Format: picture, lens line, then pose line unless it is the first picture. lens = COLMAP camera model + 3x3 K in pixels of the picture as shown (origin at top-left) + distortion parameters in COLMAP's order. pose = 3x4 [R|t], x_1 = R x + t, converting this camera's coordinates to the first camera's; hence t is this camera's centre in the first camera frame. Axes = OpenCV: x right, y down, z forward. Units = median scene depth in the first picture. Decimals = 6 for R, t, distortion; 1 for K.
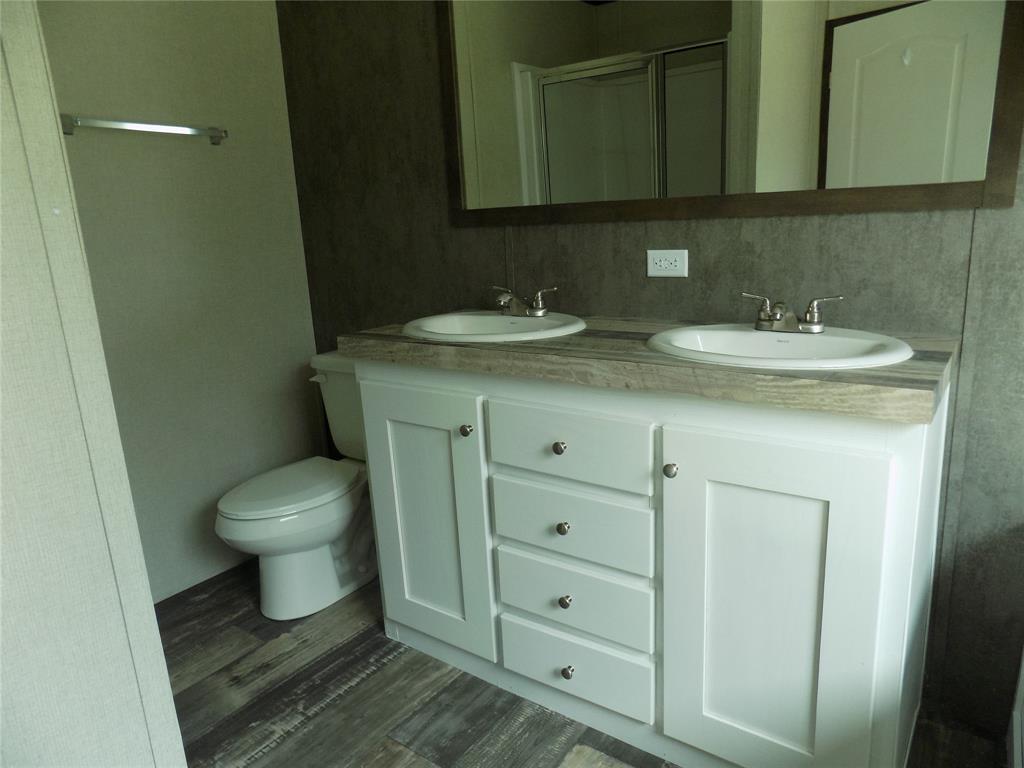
lens RADIAL K [[691.5, 0, 513.6], [0, 691.5, 384.4], [0, 0, 1]] dist [-0.047927, 0.025457]
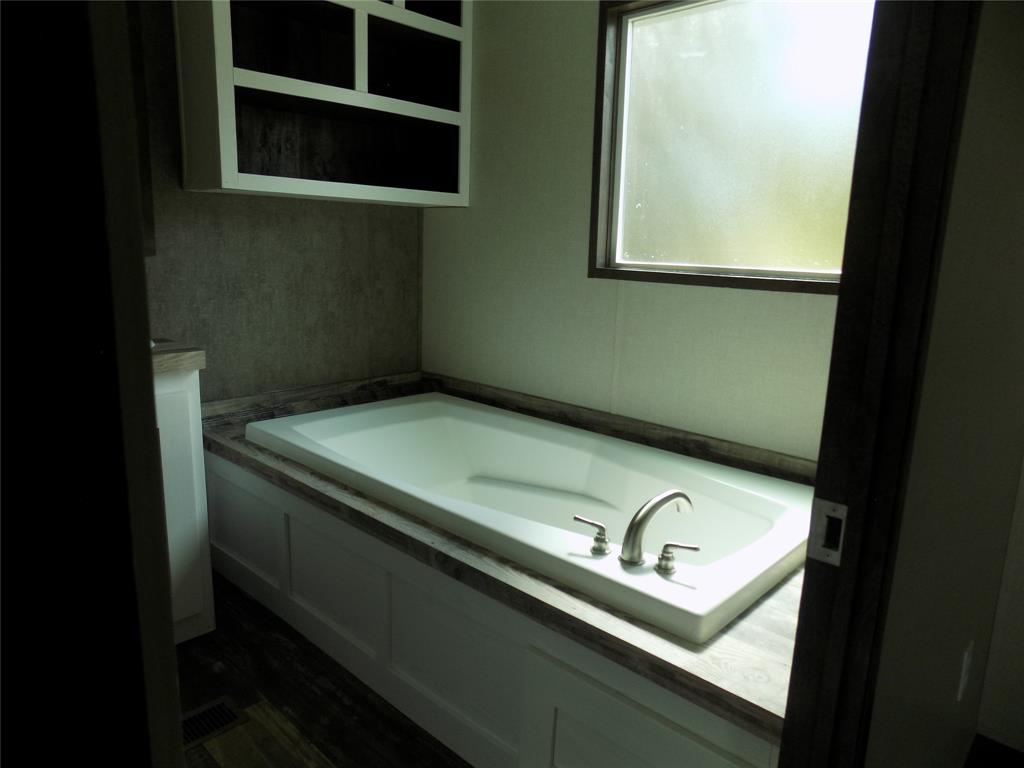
lens RADIAL K [[691.5, 0, 515.3], [0, 691.5, 382.2], [0, 0, 1]] dist [-0.047927, 0.025457]
pose [[0.122364, -0.147151, 0.981516, -0.695676], [0.202617, 0.971823, 0.120438, 0.024068], [-0.971583, 0.184135, 0.148731, -0.079401]]
